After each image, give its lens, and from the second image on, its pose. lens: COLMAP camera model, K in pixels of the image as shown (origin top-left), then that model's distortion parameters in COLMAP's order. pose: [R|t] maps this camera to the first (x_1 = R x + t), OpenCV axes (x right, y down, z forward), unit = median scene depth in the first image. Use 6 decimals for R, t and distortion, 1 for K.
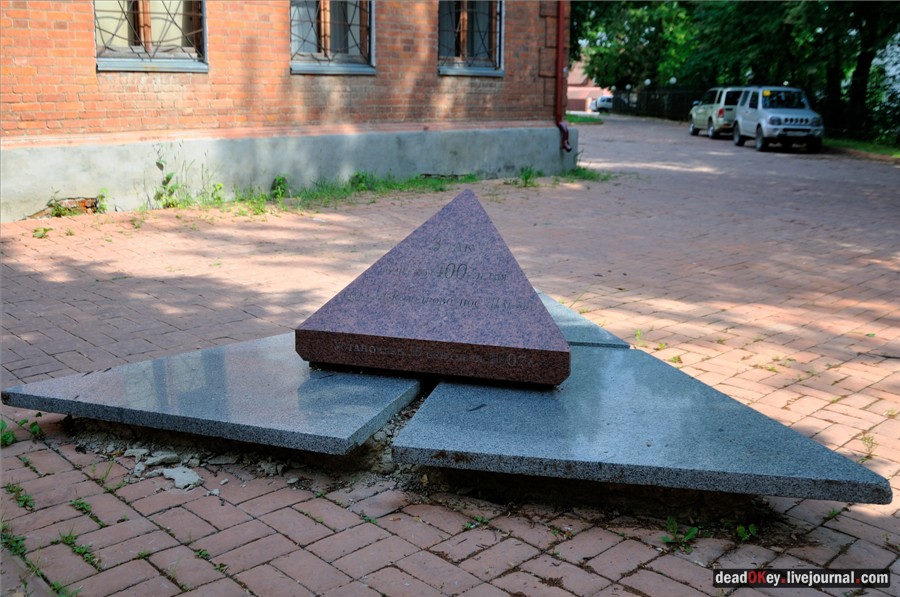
lens RADIAL K [[932.3, 0, 450.0], [0, 932.3, 298.5], [0, 0, 1]] dist [-0.073880, 0.015406]
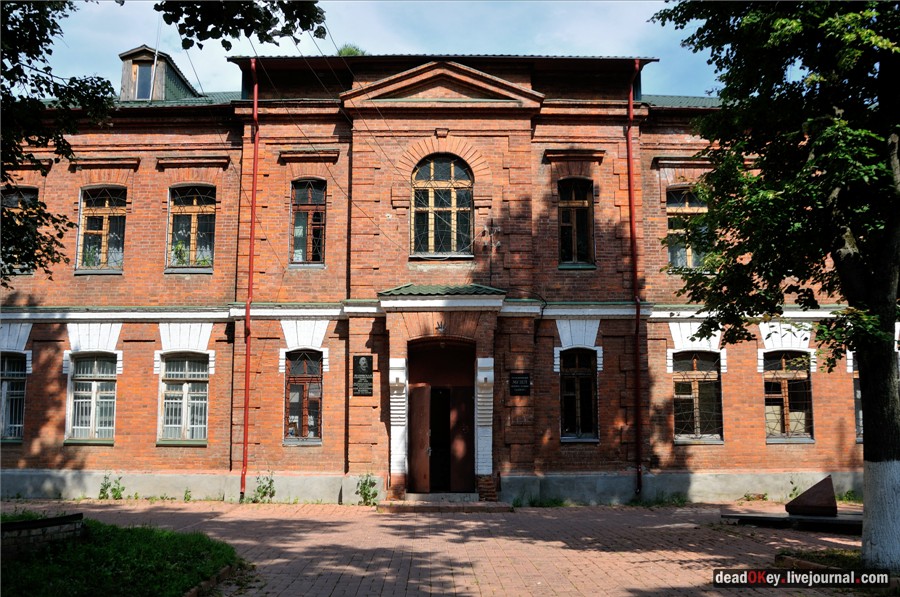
lens RADIAL K [[932.3, 0, 450.0], [0, 932.3, 298.5], [0, 0, 1]] dist [-0.073880, 0.015406]
pose [[0.733604, -0.118222, -0.669215, 0.702427], [-0.142439, 0.936129, -0.321517, 0.308284], [0.664482, 0.331188, 0.669909, -1.367294]]
